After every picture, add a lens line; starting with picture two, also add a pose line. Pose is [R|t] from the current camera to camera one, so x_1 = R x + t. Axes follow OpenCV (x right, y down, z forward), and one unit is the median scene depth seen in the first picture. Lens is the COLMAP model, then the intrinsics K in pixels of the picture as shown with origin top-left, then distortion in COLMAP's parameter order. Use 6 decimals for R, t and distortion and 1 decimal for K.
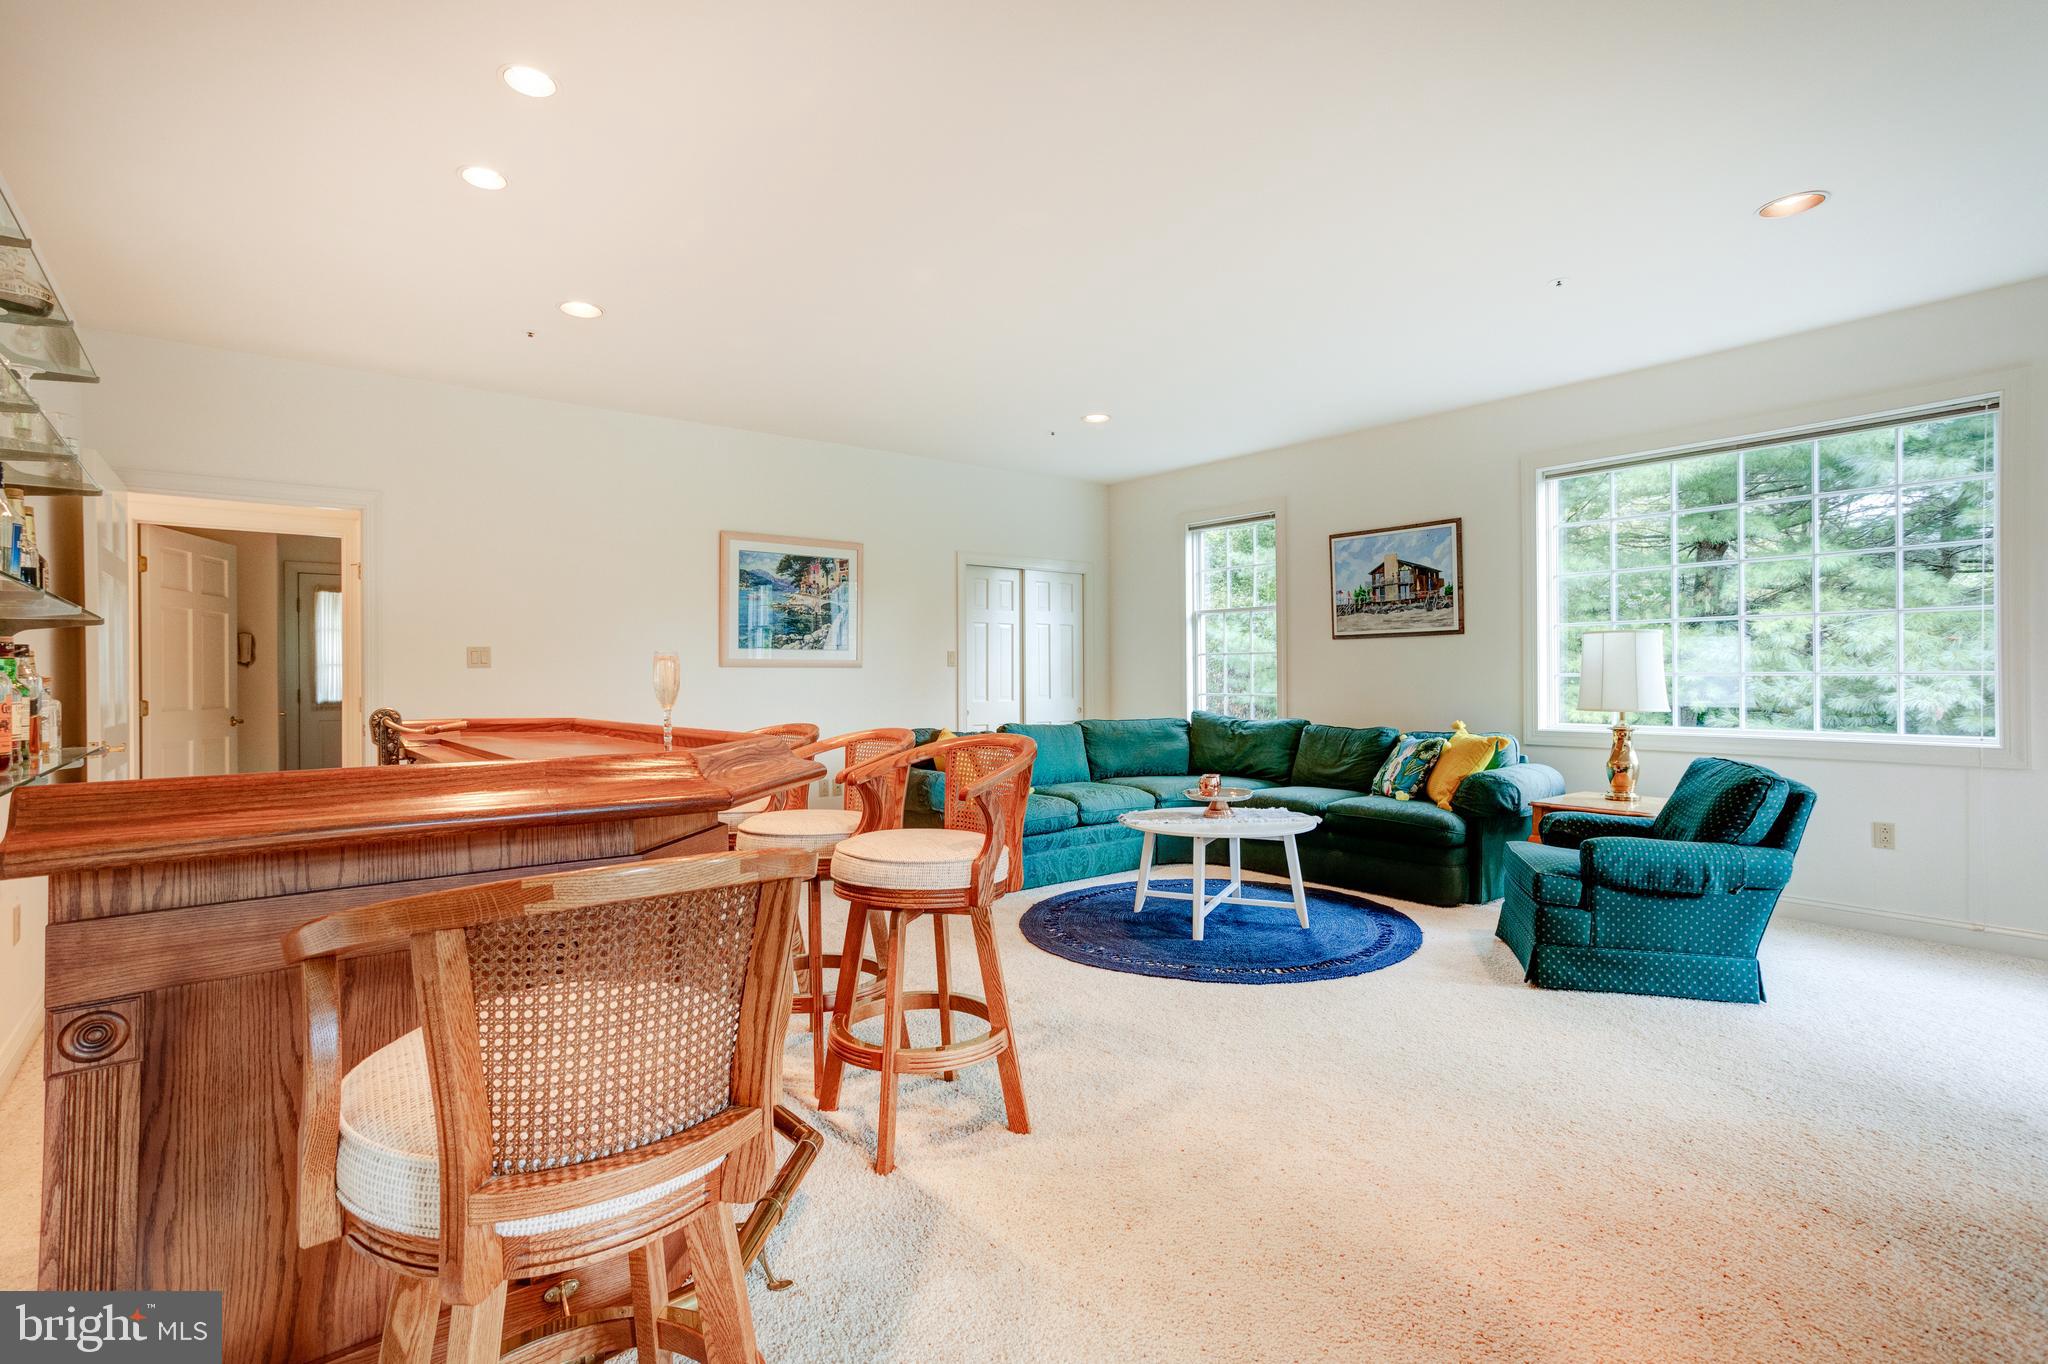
lens RADIAL K [[966.6, 0, 1025.9], [0, 966.6, 675.1], [0, 0, 1]] dist [-0.013204, 0.004817]
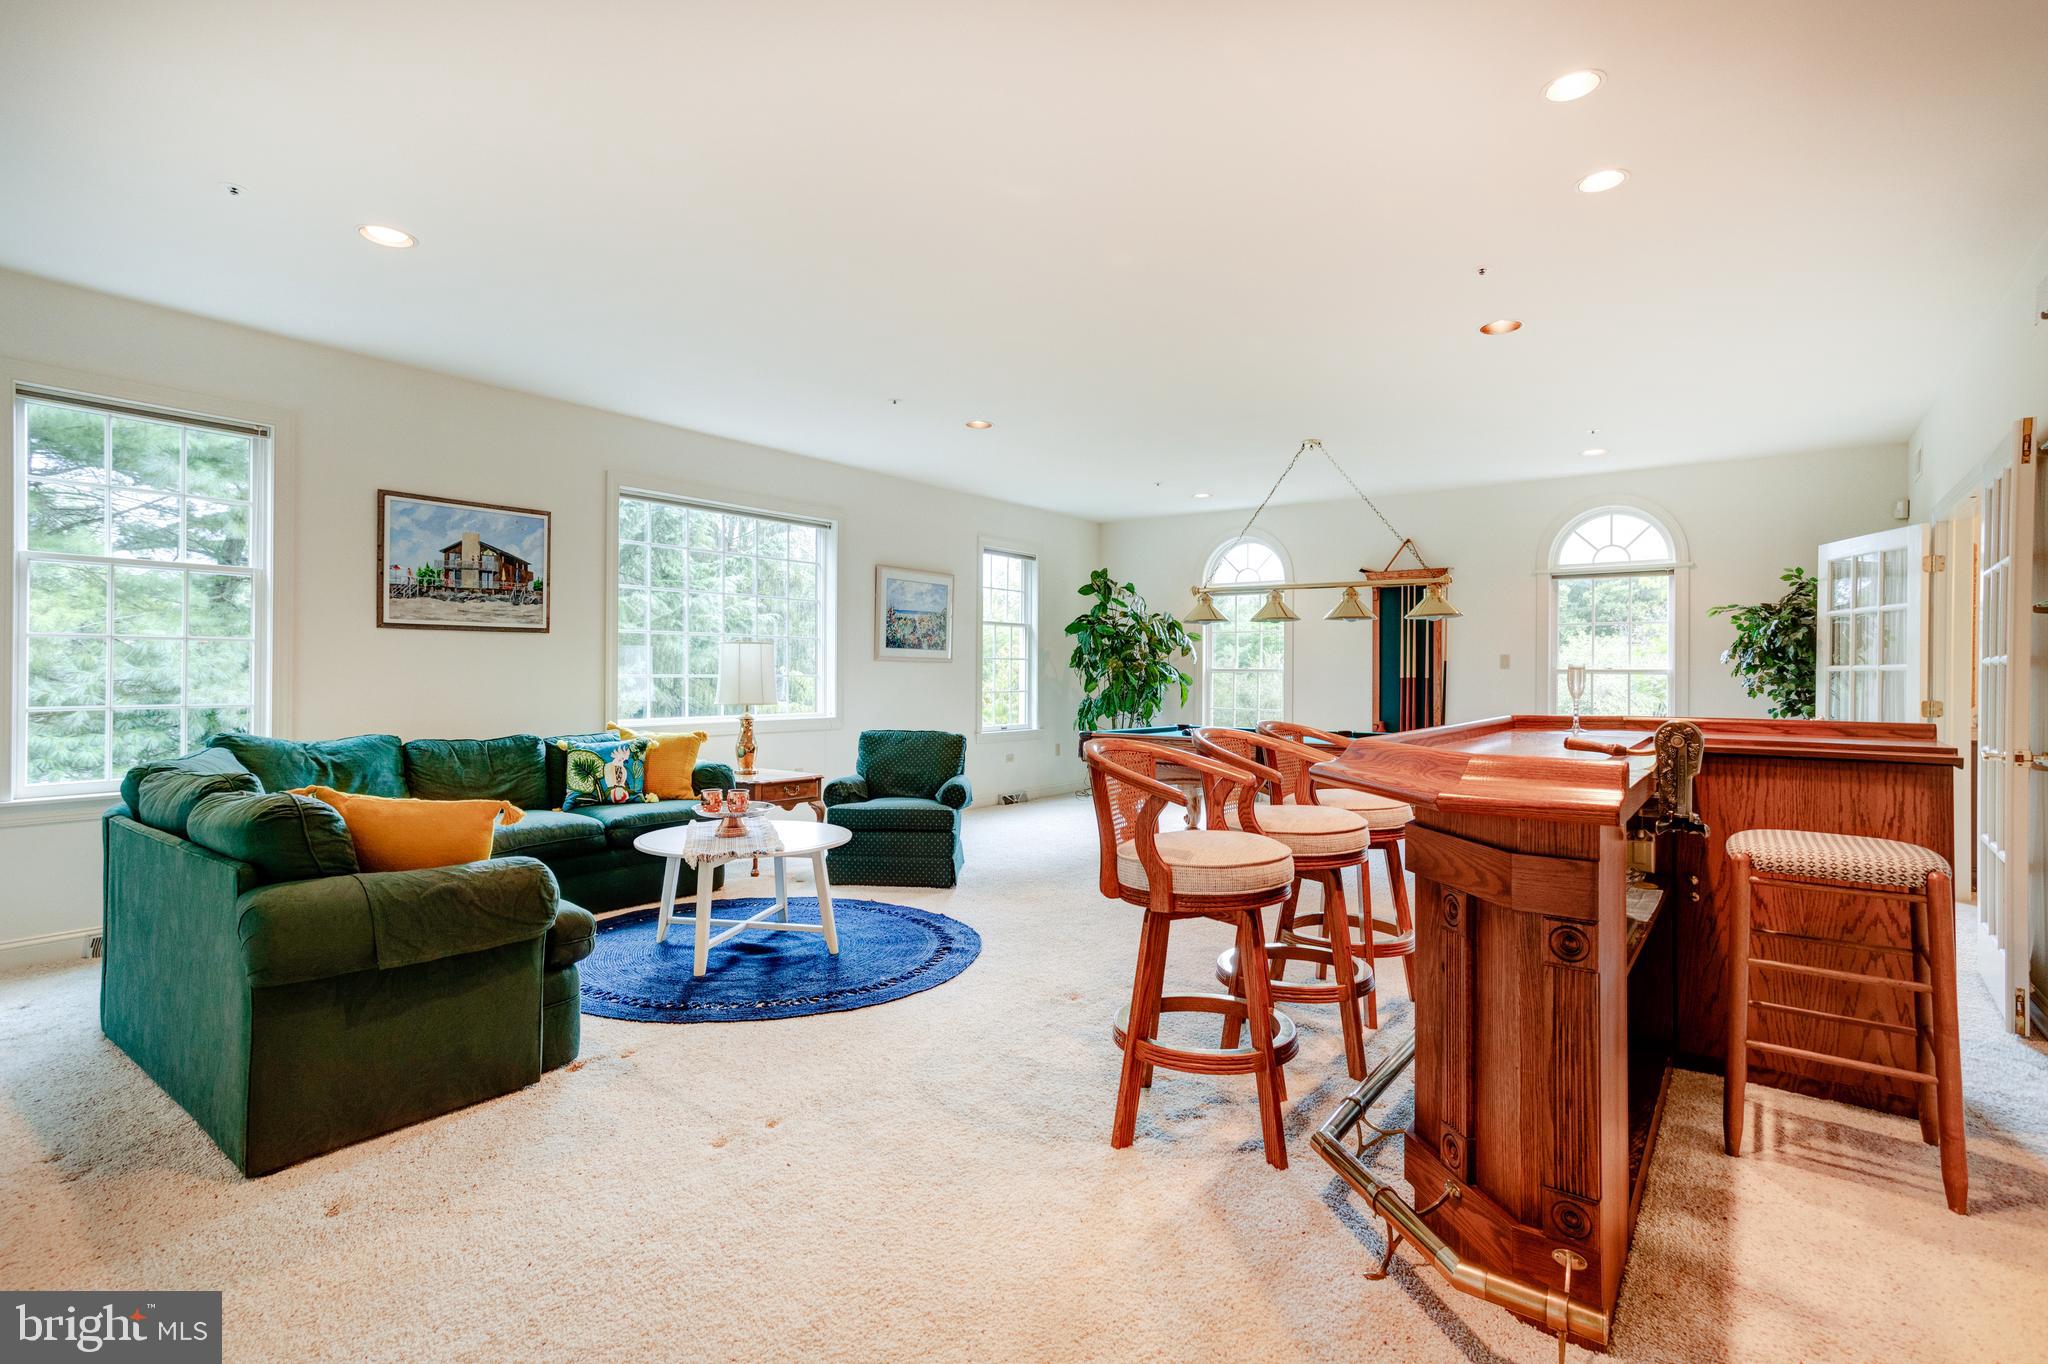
lens RADIAL K [[966.6, 0, 1025.3], [0, 966.6, 678.1], [0, 0, 1]] dist [-0.013204, 0.004817]
pose [[-0.214375, -0.003866, 0.976744, -0.560545], [-0.008113, 0.999965, 0.002177, -0.003148], [-0.976718, -0.007458, -0.214399, 0.706382]]
